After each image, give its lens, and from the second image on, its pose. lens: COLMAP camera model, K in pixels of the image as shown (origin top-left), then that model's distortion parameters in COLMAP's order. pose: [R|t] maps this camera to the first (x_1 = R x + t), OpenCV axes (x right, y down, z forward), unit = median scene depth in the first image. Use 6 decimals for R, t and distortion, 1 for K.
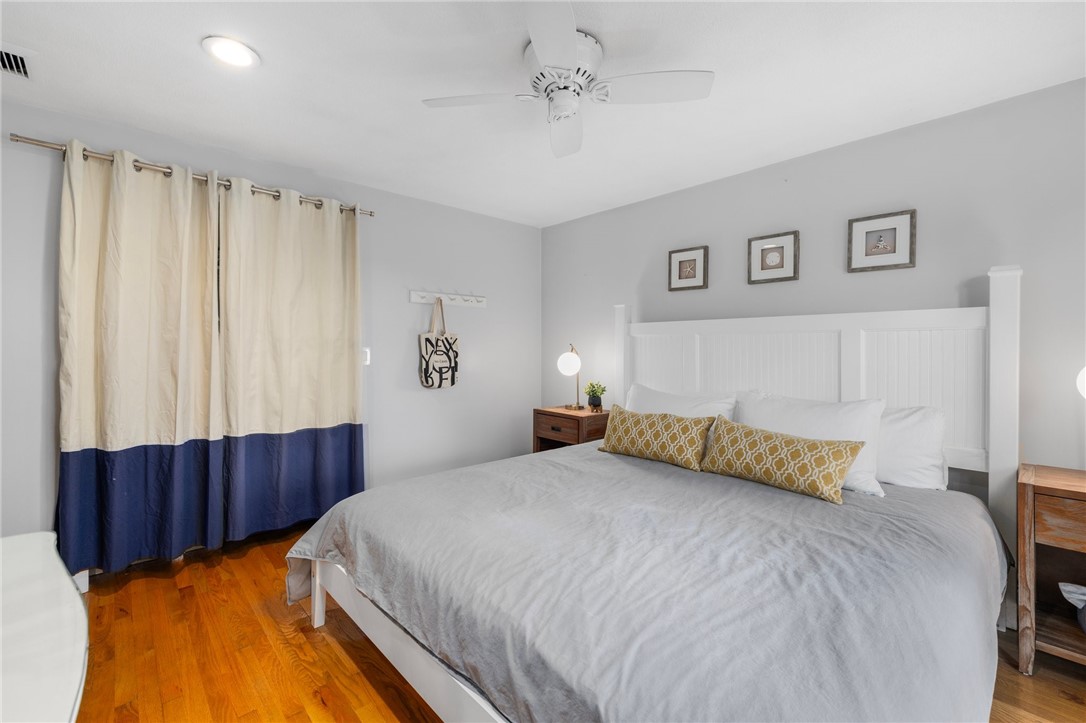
lens RADIAL K [[460.1, 0, 537.7], [0, 460.1, 346.4], [0, 0, 1]] dist [-0.003189, -0.000115]
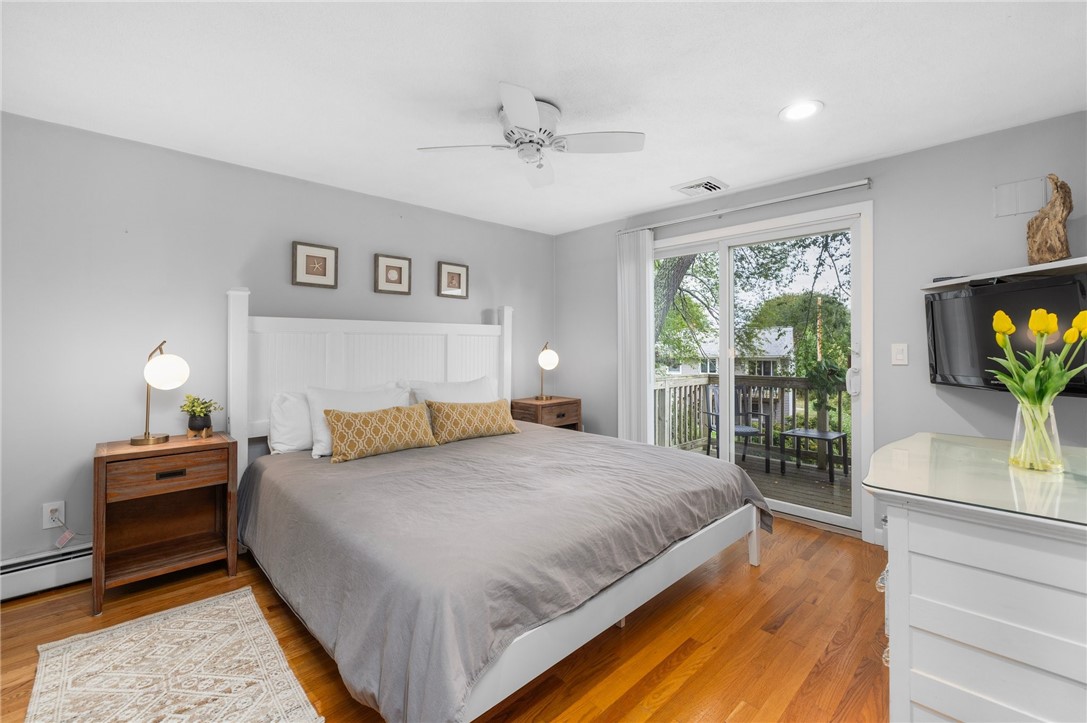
lens RADIAL K [[460.5, 0, 538.2], [0, 460.5, 346.4], [0, 0, 1]] dist [-0.003189, -0.000115]
pose [[-0.010066, 0.011498, 0.999883, -0.823317], [0.011460, 0.999870, -0.011383, 0.023769], [-0.999884, 0.011344, -0.010197, 0.693464]]
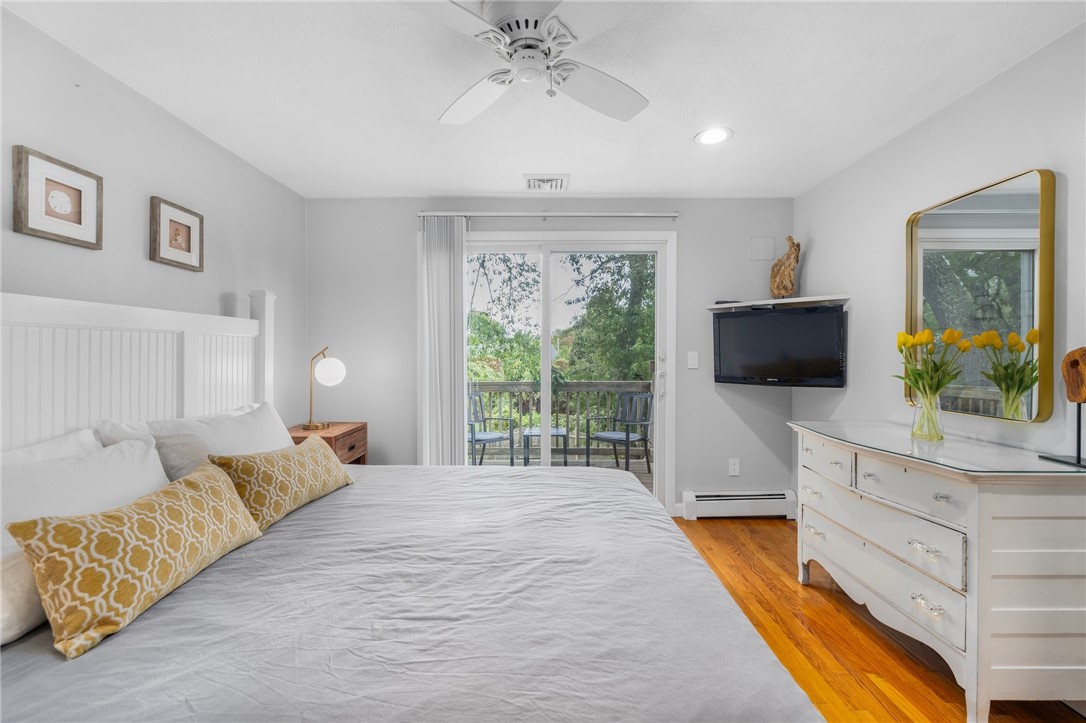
lens RADIAL K [[468.4, 0, 535.6], [0, 468.4, 359.5], [0, 0, 1]] dist [-0.002062, 0.000361]
pose [[-0.715814, 0.000675, 0.698291, -0.382529], [0.014583, 0.999796, 0.013983, 0.012390], [-0.698139, 0.020192, -0.715677, 1.124227]]
